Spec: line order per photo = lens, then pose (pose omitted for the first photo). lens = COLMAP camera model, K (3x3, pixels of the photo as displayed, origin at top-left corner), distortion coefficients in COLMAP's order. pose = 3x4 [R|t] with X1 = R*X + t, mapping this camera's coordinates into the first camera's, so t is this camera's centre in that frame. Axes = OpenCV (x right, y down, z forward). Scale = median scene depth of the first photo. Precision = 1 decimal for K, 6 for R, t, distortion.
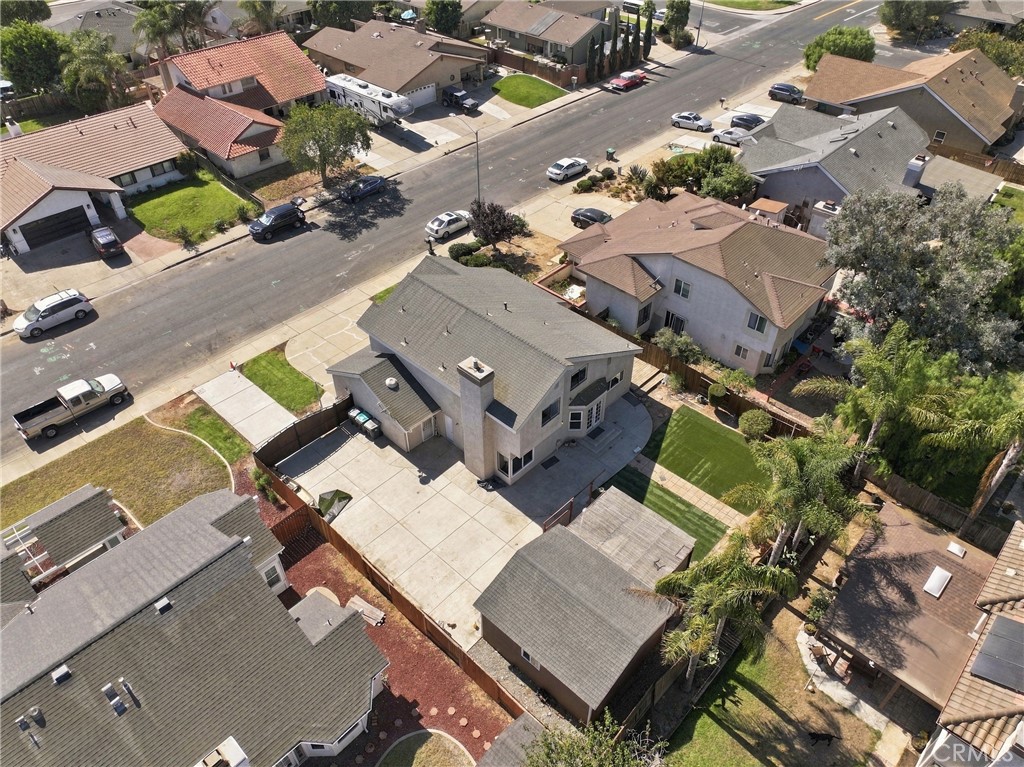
lens RADIAL K [[715.9, 0, 515.8], [0, 715.9, 381.9], [0, 0, 1]] dist [-0.001796, 0.018120]
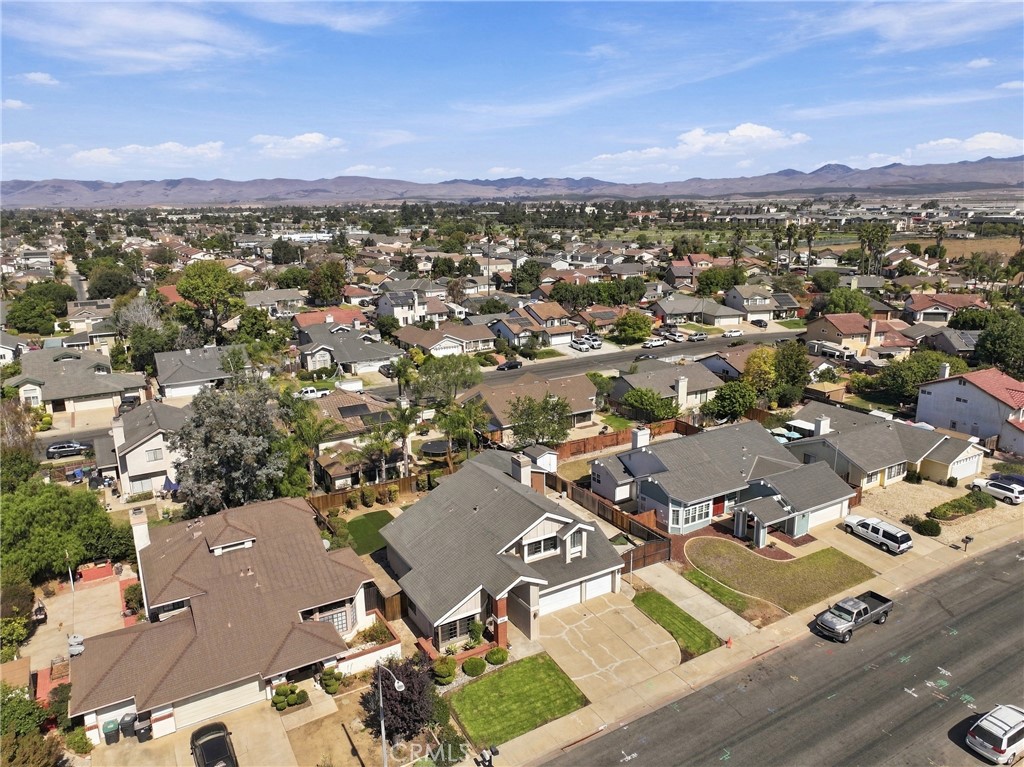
lens RADIAL K [[715.9, 0, 517.2], [0, 715.9, 388.6], [0, 0, 1]] dist [-0.001796, 0.018120]
pose [[-0.961802, -0.062992, 0.266399, -0.358764], [0.185834, 0.564317, 0.804371, -1.084011], [-0.201002, 0.823151, -0.531055, 1.307547]]
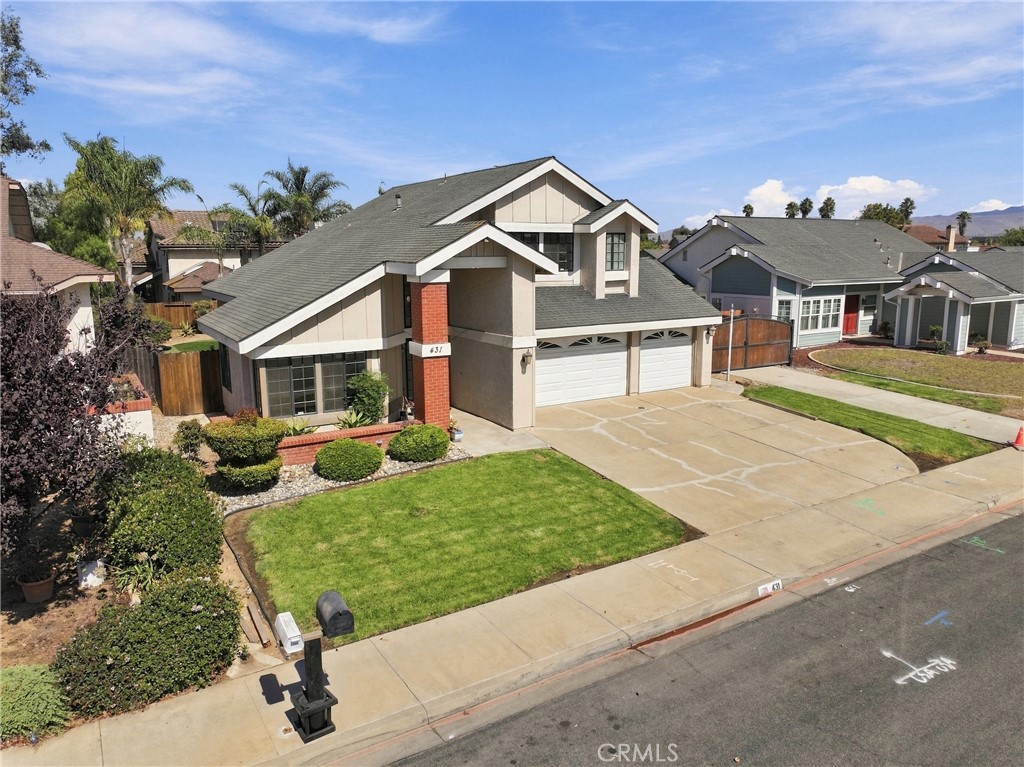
lens RADIAL K [[715.9, 0, 518.5], [0, 715.9, 380.7], [0, 0, 1]] dist [-0.001796, 0.018120]
pose [[-0.966777, -0.047893, 0.251094, -0.231374], [0.167116, 0.624875, 0.762629, -0.391147], [-0.193427, 0.779254, -0.596112, 1.270366]]
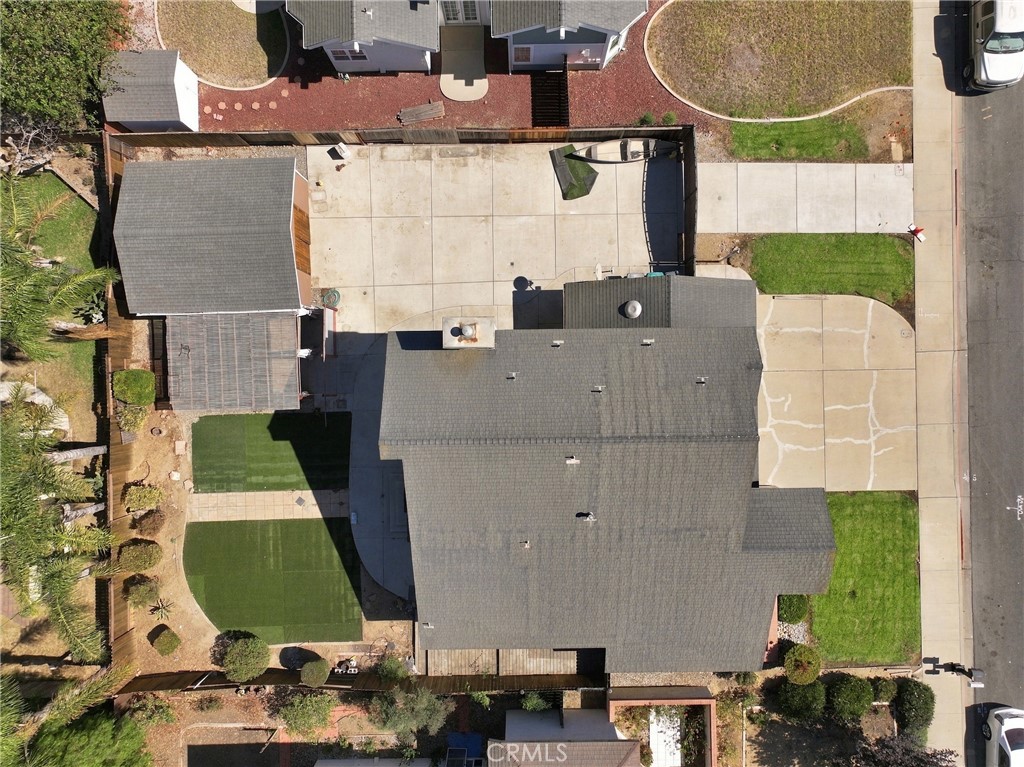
lens RADIAL K [[715.9, 0, 513.7], [0, 715.9, 381.8], [0, 0, 1]] dist [-0.001796, 0.018120]
pose [[-0.717764, 0.696284, 0.001626, -0.041014], [-0.457368, -0.473236, 0.752903, -0.409021], [0.525004, 0.539663, 0.658130, 0.460124]]
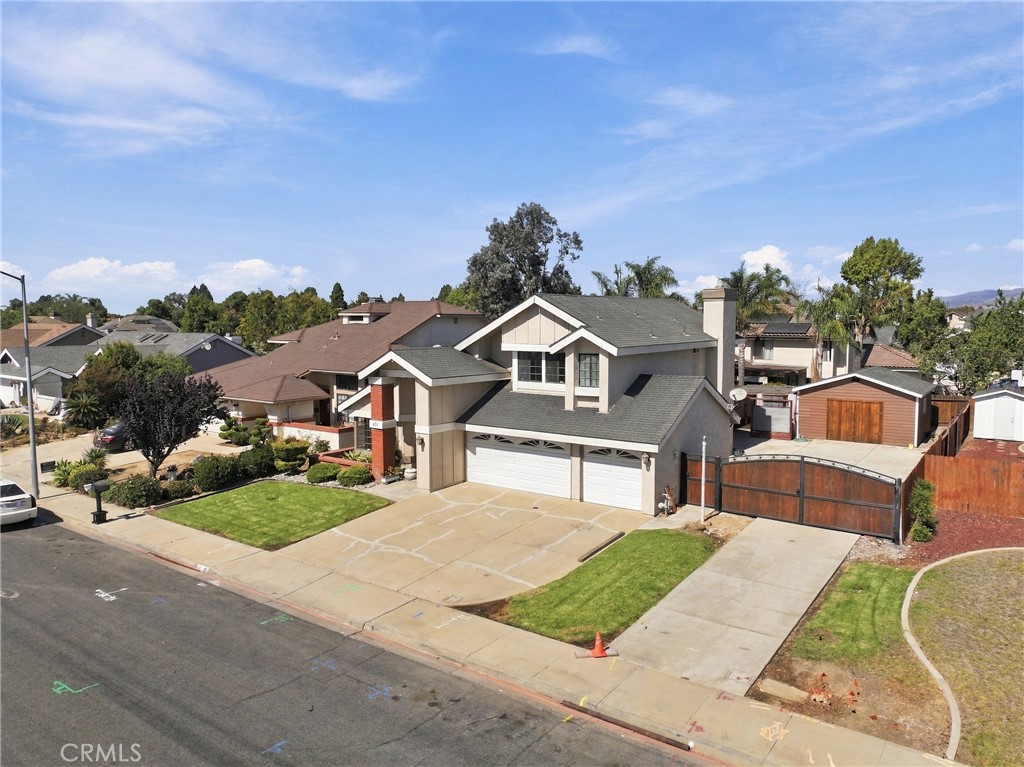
lens RADIAL K [[715.9, 0, 518.1], [0, 715.9, 384.5], [0, 0, 1]] dist [-0.001796, 0.018120]
pose [[-0.124006, -0.096284, 0.987599, -0.690370], [0.657619, 0.737347, 0.154459, -0.177573], [-0.743075, 0.668617, -0.028117, 0.965564]]
